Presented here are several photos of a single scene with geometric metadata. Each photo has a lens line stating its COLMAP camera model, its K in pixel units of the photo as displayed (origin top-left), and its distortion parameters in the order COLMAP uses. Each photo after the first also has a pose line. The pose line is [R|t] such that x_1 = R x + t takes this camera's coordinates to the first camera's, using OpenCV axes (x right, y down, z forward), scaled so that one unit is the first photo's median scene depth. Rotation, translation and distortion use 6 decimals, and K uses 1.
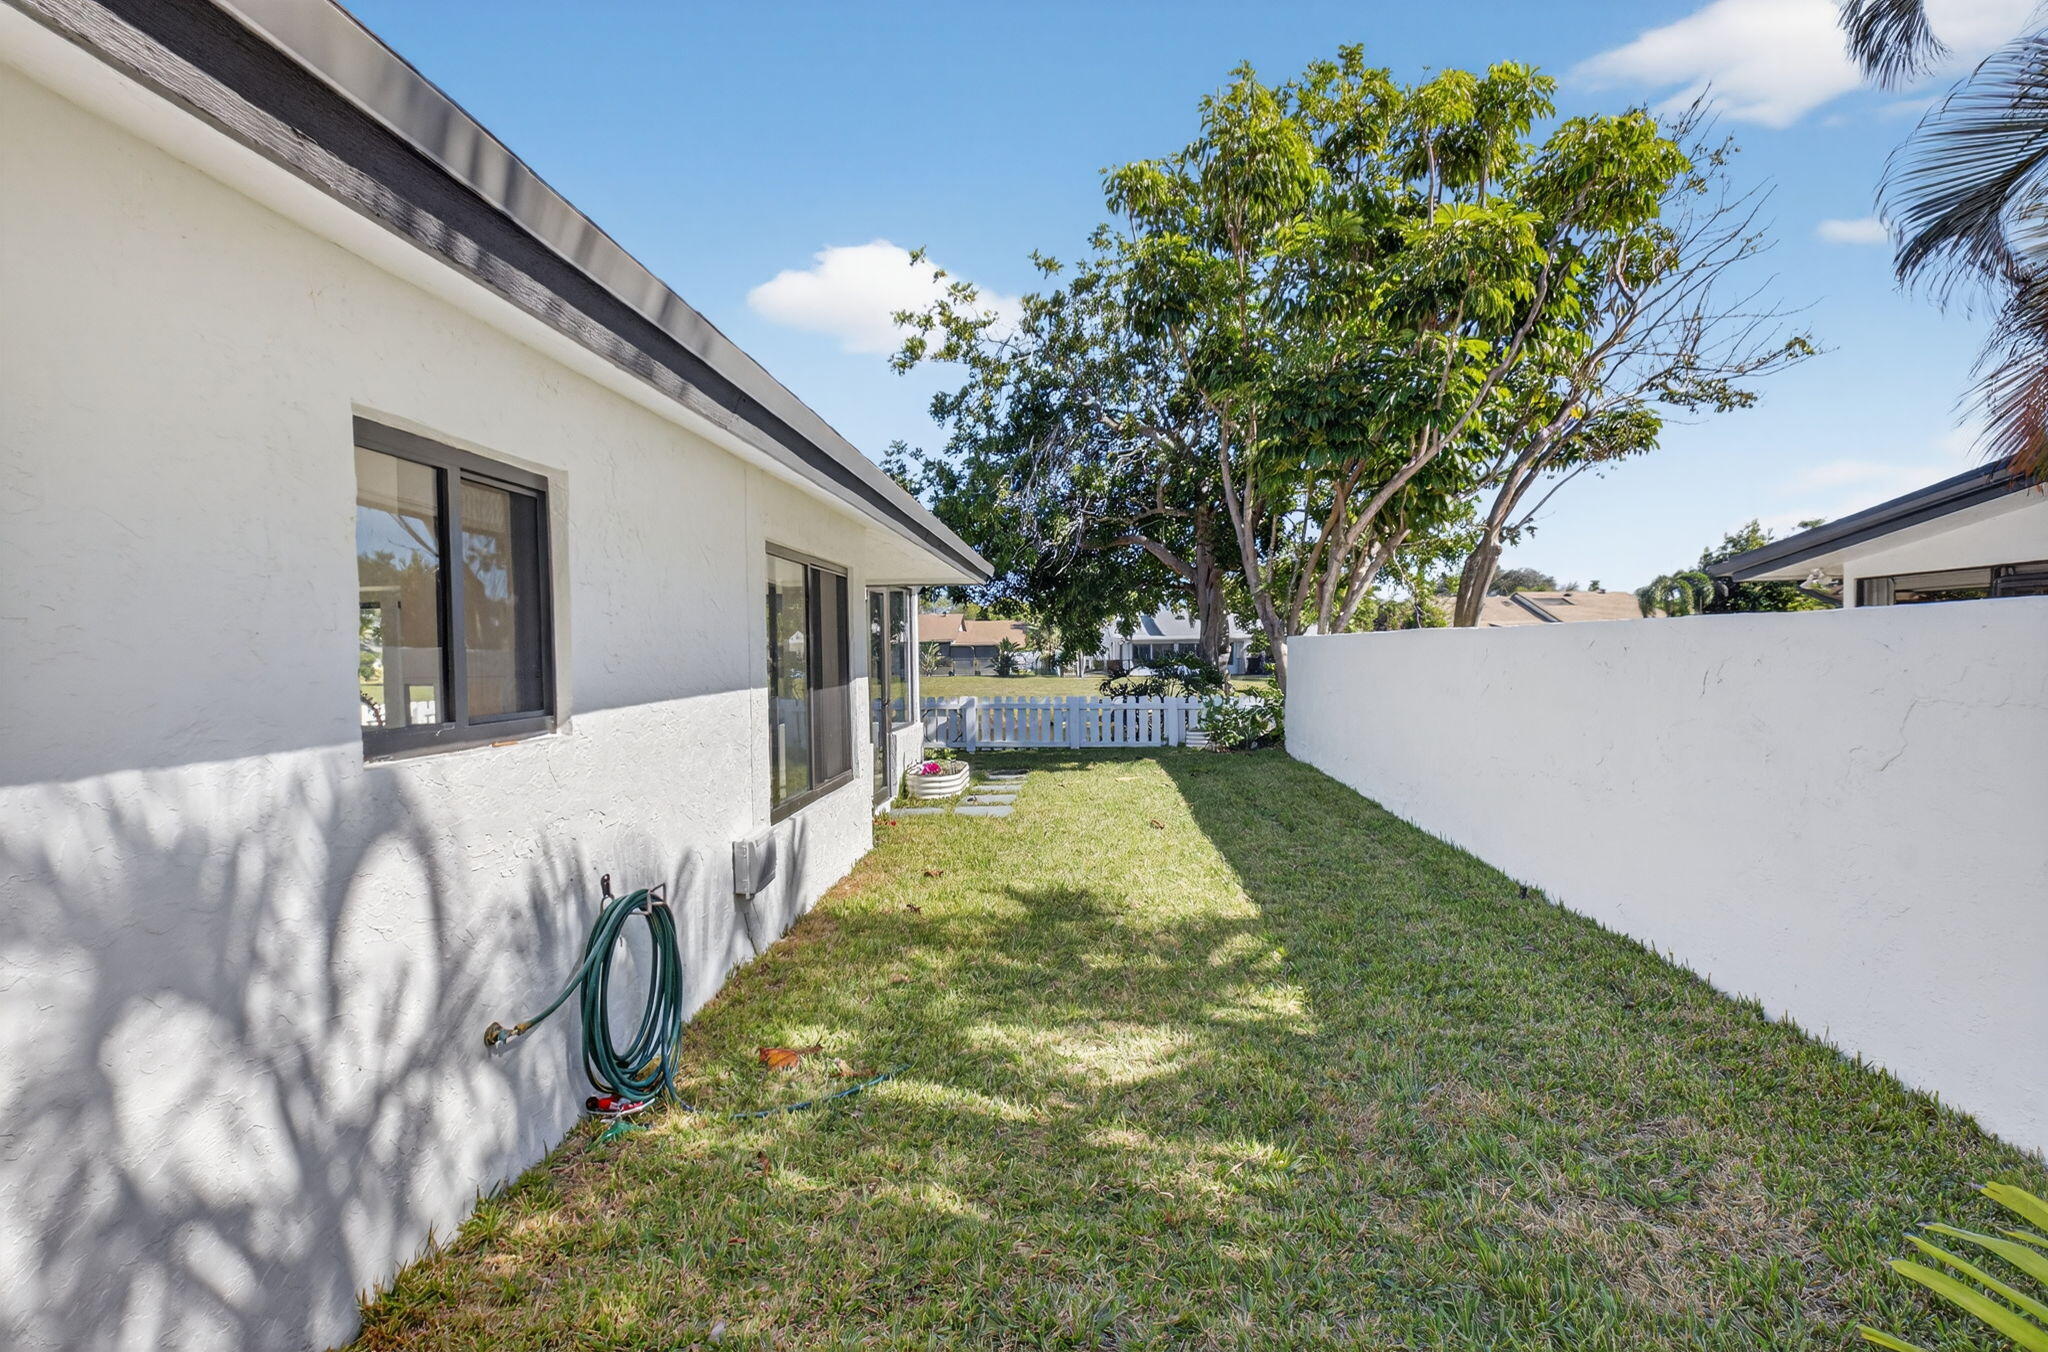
lens RADIAL K [[869.4, 0, 1024.0], [0, 869.4, 676.0], [0, 0, 1]] dist [0.019300, -0.000062]
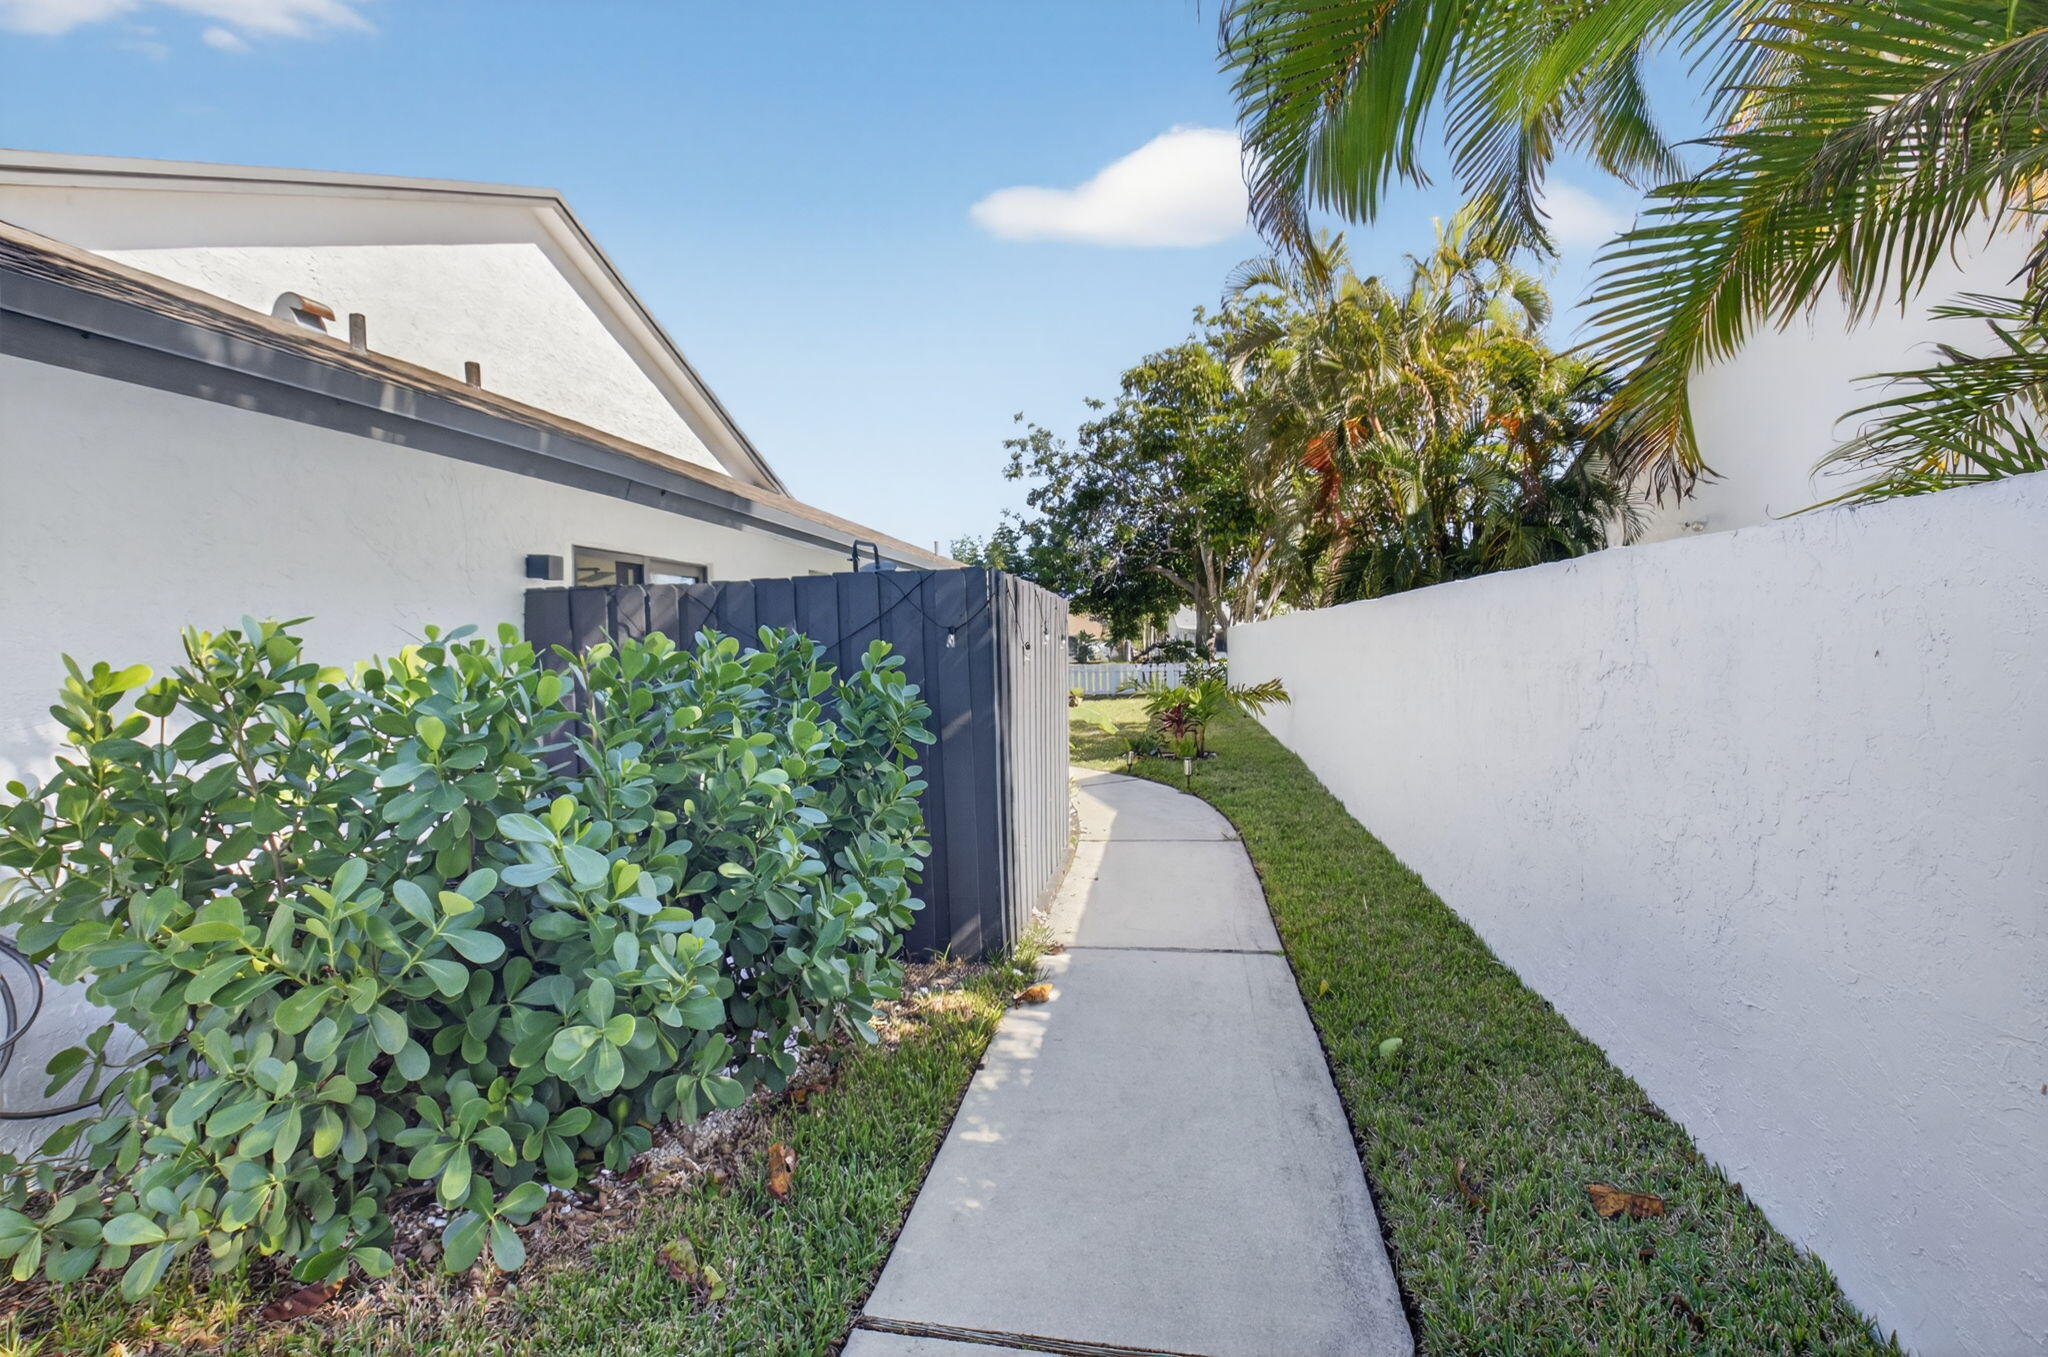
lens RADIAL K [[867.3, 0, 1015.7], [0, 867.3, 683.2], [0, 0, 1]] dist [-0.011992, -0.000591]
pose [[0.994263, -0.014007, -0.106044, 0.049382], [0.015794, 0.999747, 0.016032, 0.031372], [0.105793, -0.017615, 0.994232, -0.730880]]
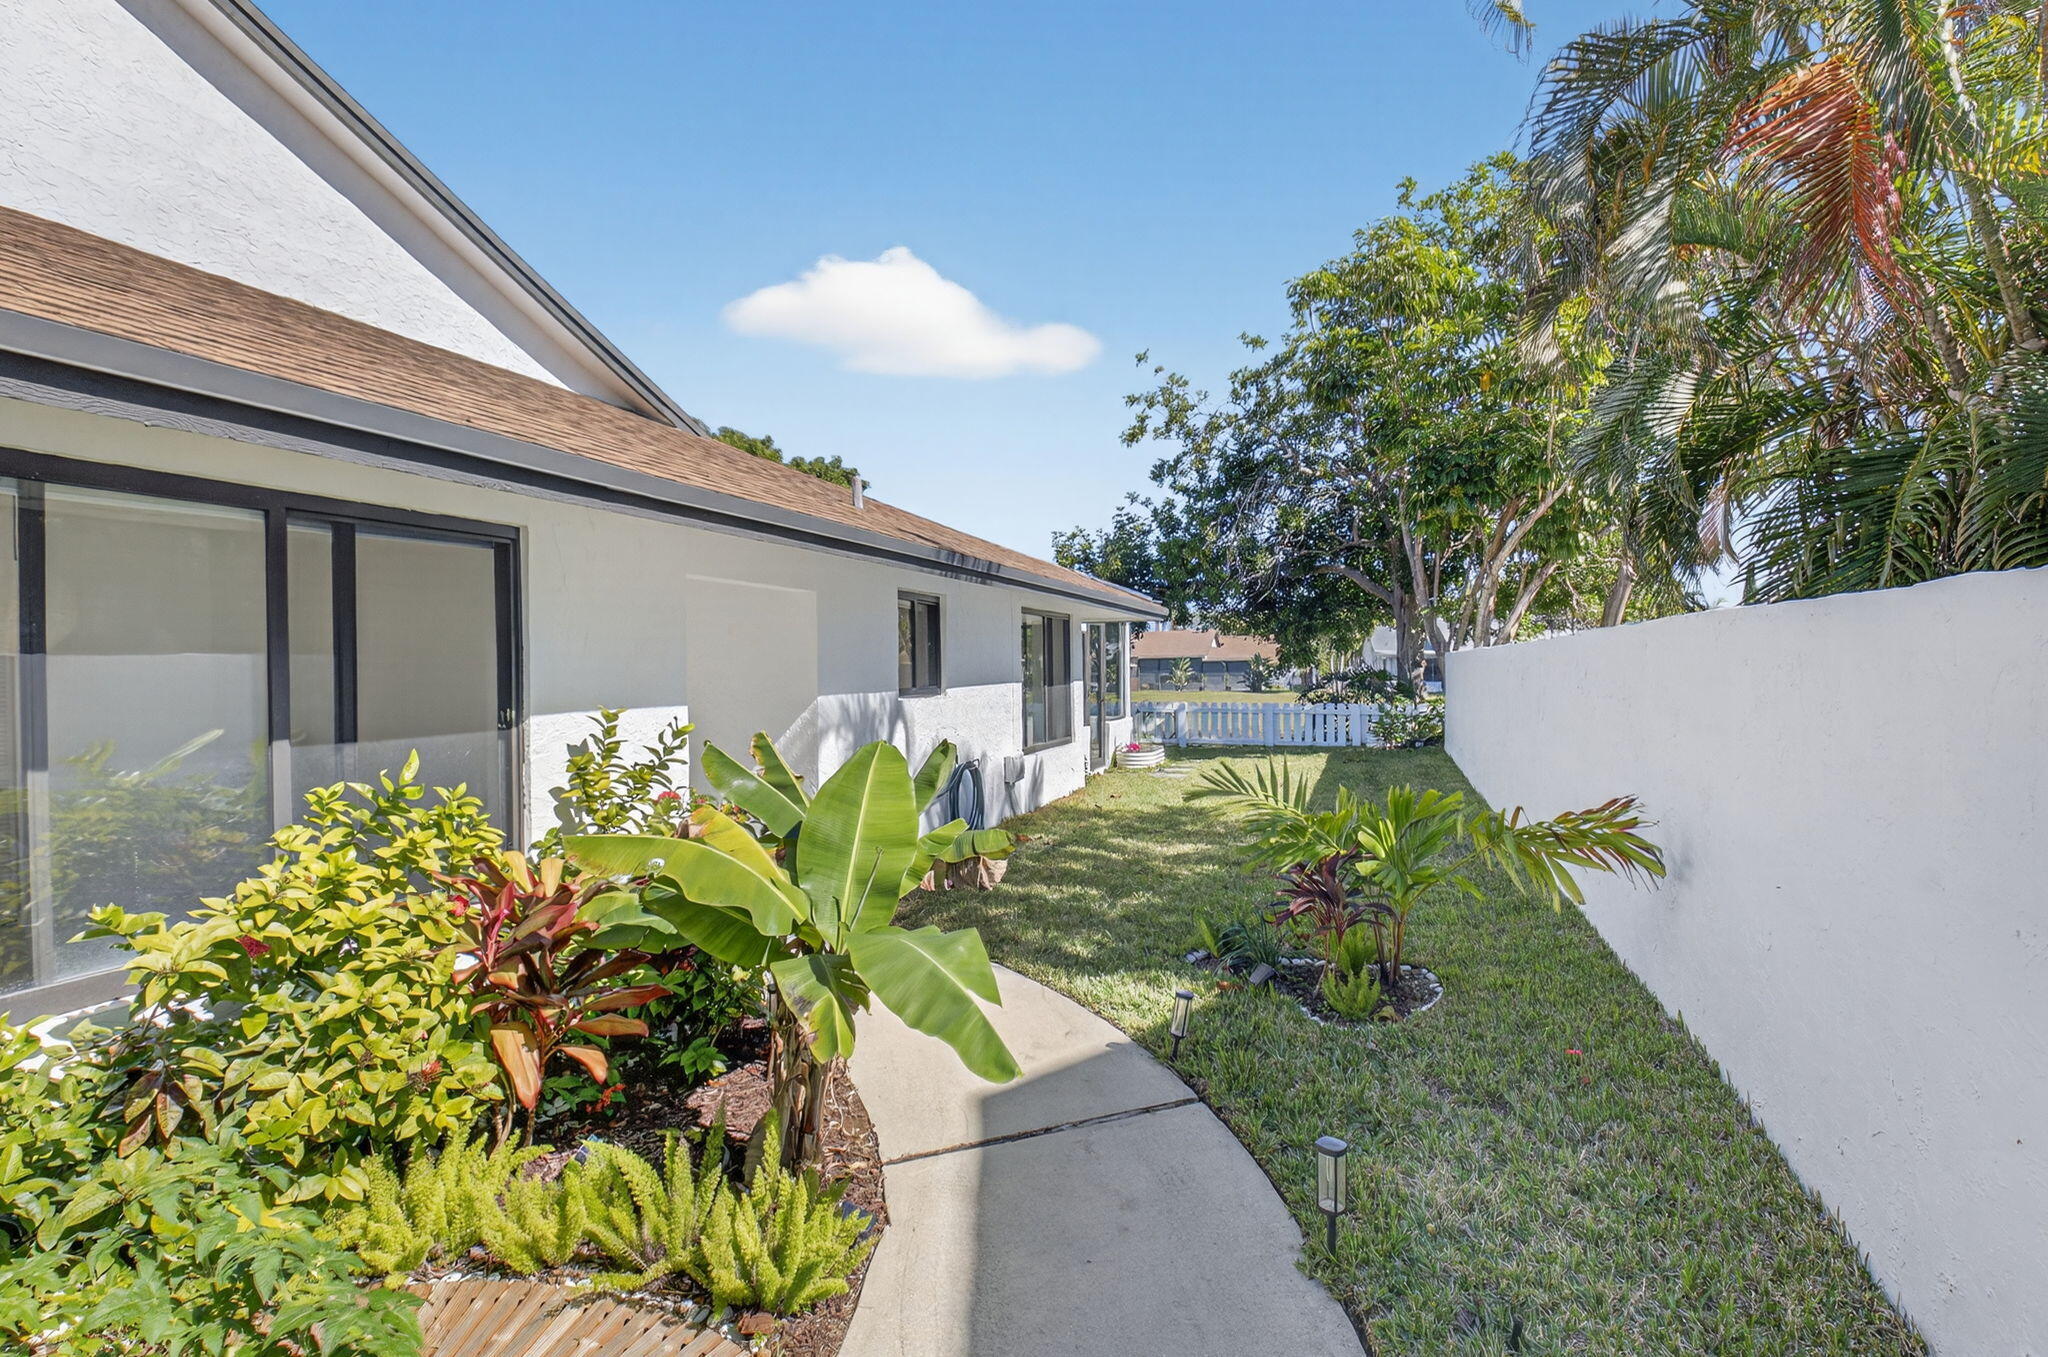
lens RADIAL K [[910.3, 0, 1033.6], [0, 910.3, 678.8], [0, 0, 1]] dist [-0.000436, -0.000141]
pose [[0.960367, 0.002092, -0.278732, 0.096746], [-0.006885, 0.999845, -0.016217, 0.012547], [0.278655, 0.017493, 0.960232, -0.306557]]
